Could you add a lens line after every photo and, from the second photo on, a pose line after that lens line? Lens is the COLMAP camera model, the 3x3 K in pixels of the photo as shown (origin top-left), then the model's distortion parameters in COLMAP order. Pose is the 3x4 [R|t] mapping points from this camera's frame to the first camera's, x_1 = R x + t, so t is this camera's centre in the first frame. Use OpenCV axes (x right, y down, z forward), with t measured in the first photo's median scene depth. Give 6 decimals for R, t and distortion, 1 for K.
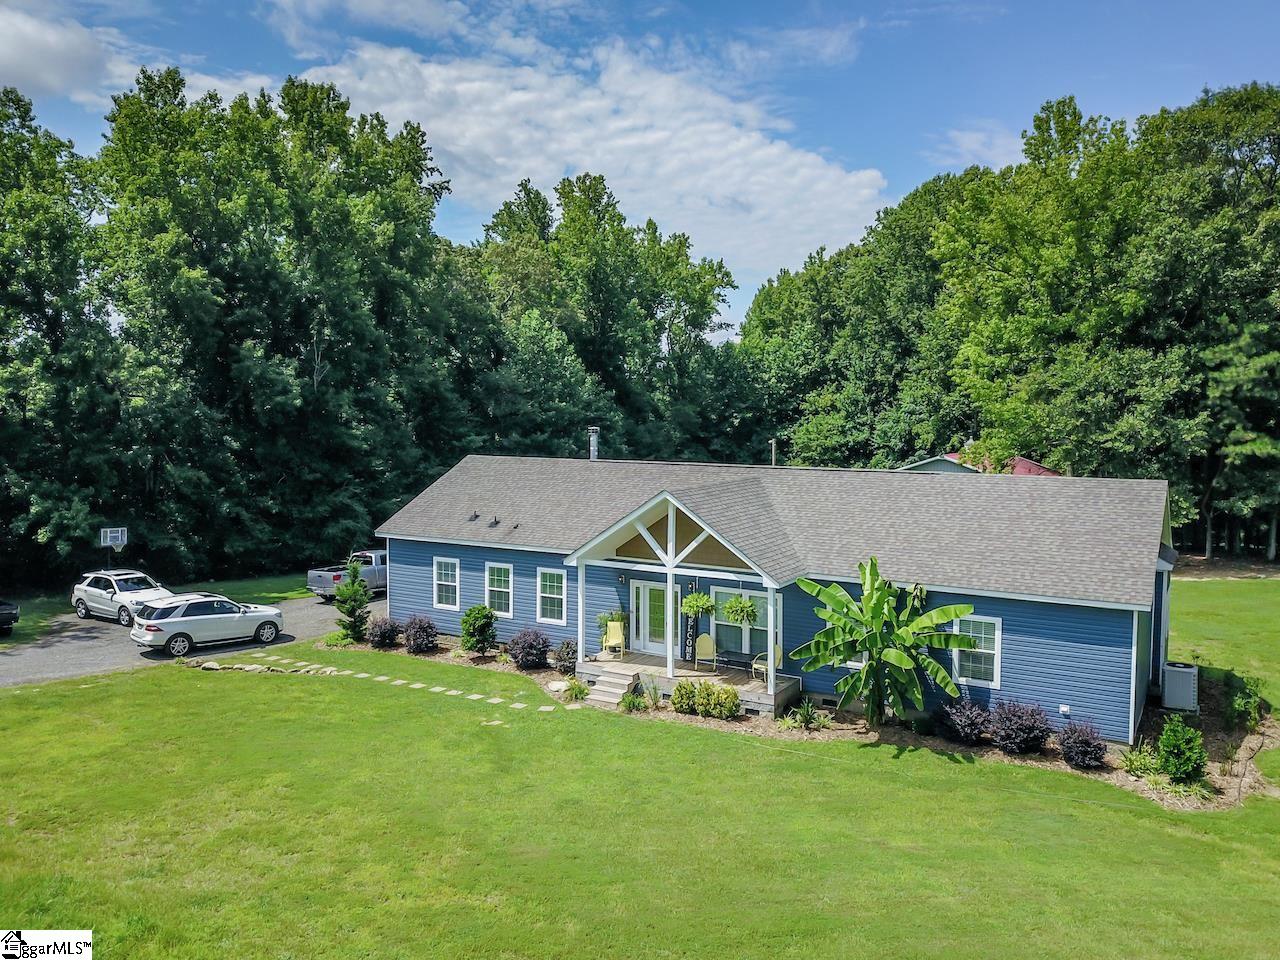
lens RADIAL K [[969.0, 0, 644.1], [0, 969.0, 478.4], [0, 0, 1]] dist [0.021618, -0.023315]
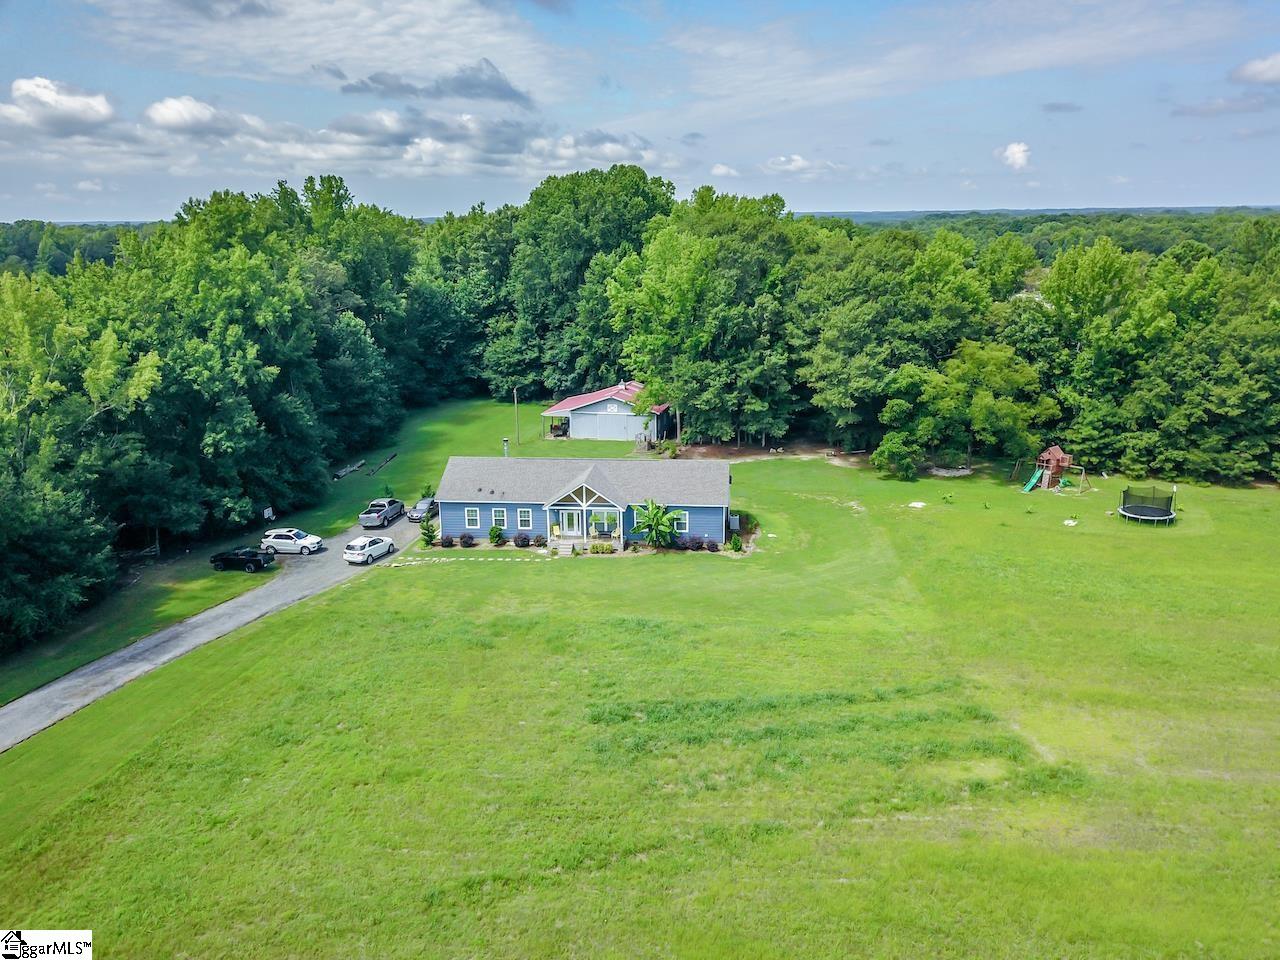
lens RADIAL K [[969.0, 0, 651.2], [0, 969.0, 484.5], [0, 0, 1]] dist [0.021618, -0.023315]
pose [[0.902642, -0.125177, 0.411787, -0.760952], [0.043902, 0.978559, 0.201233, -0.428375], [-0.428147, -0.163563, 0.888784, -1.298433]]
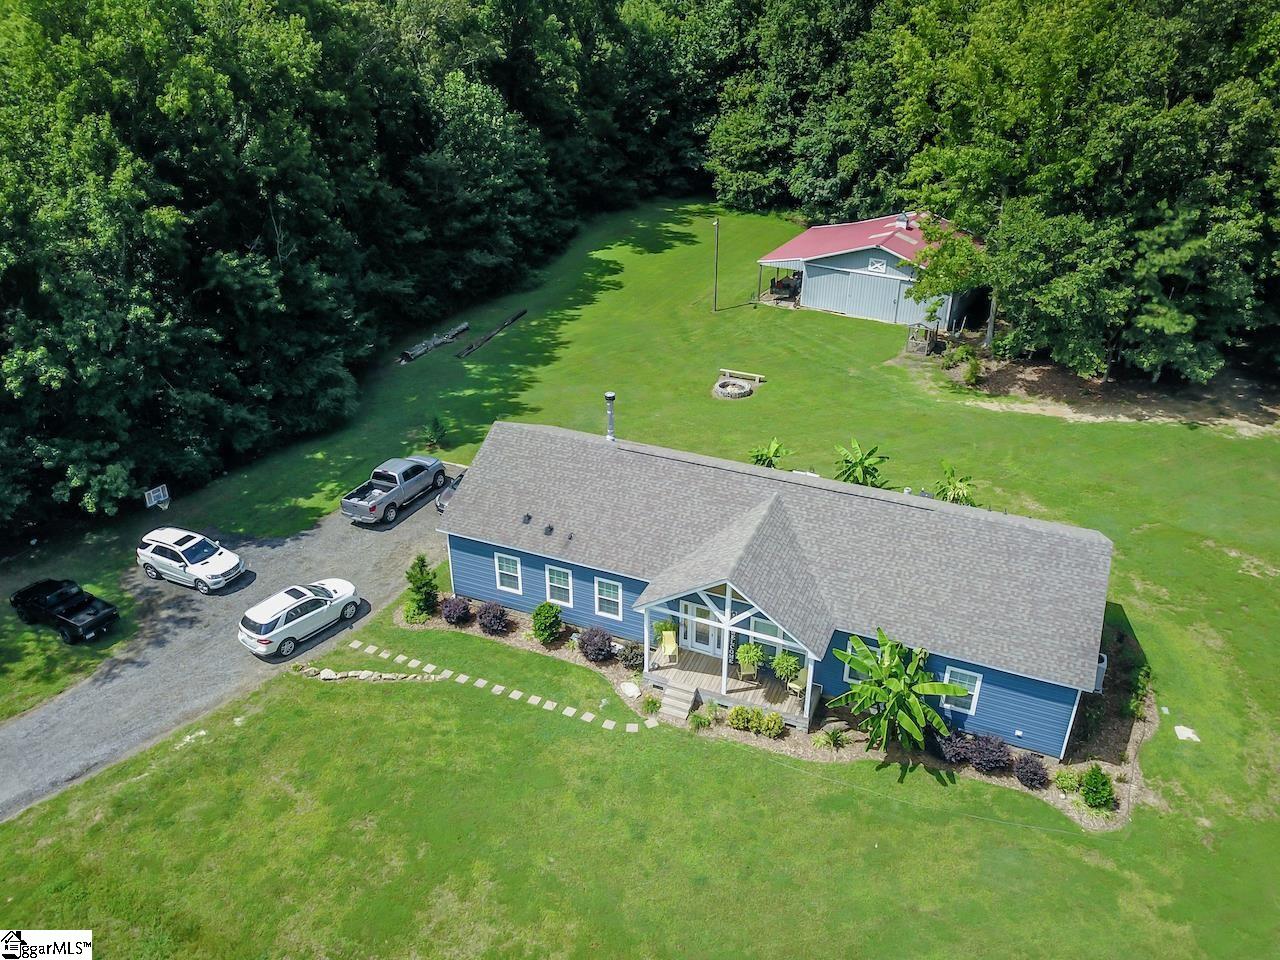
lens RADIAL K [[969.0, 0, 643.3], [0, 969.0, 470.5], [0, 0, 1]] dist [0.021618, -0.023315]
pose [[0.990784, -0.069257, 0.116406, -0.162796], [0.014329, 0.908167, 0.418364, -0.471929], [-0.134691, -0.412840, 0.900789, -0.023511]]
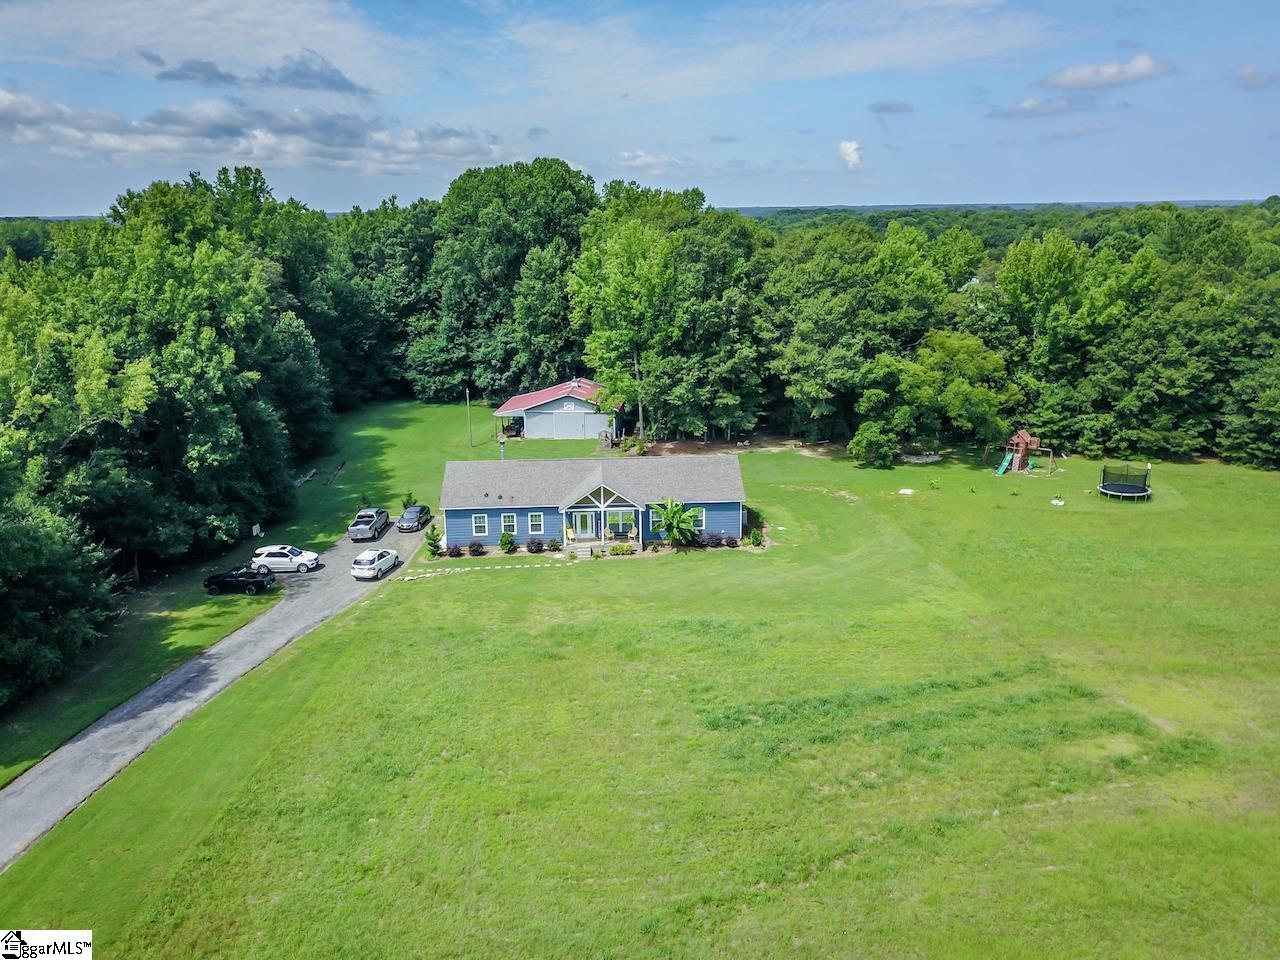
lens RADIAL K [[969.0, 0, 649.4], [0, 969.0, 482.7], [0, 0, 1]] dist [0.021618, -0.023315]
pose [[0.828347, -0.161659, 0.536383, -1.058860], [0.053998, 0.976042, 0.210776, -0.442966], [-0.557607, -0.145632, 0.817231, -1.079212]]
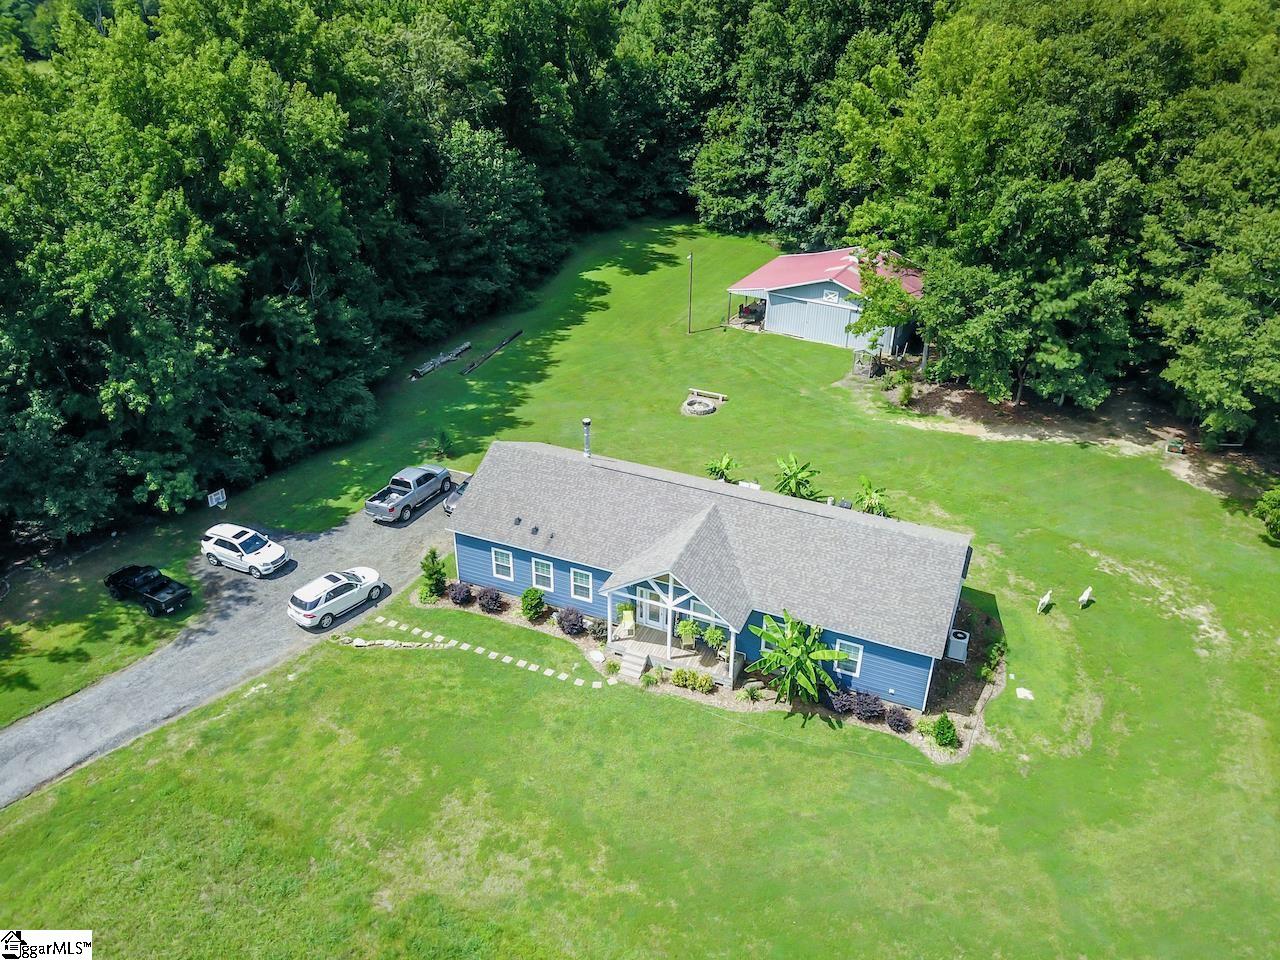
lens RADIAL K [[969.0, 0, 643.8], [0, 969.0, 470.4], [0, 0, 1]] dist [0.021618, -0.023315]
pose [[0.991236, -0.059507, 0.117942, -0.149736], [0.003408, 0.904019, 0.427478, -0.620968], [-0.132060, -0.423329, 0.896299, -0.272109]]
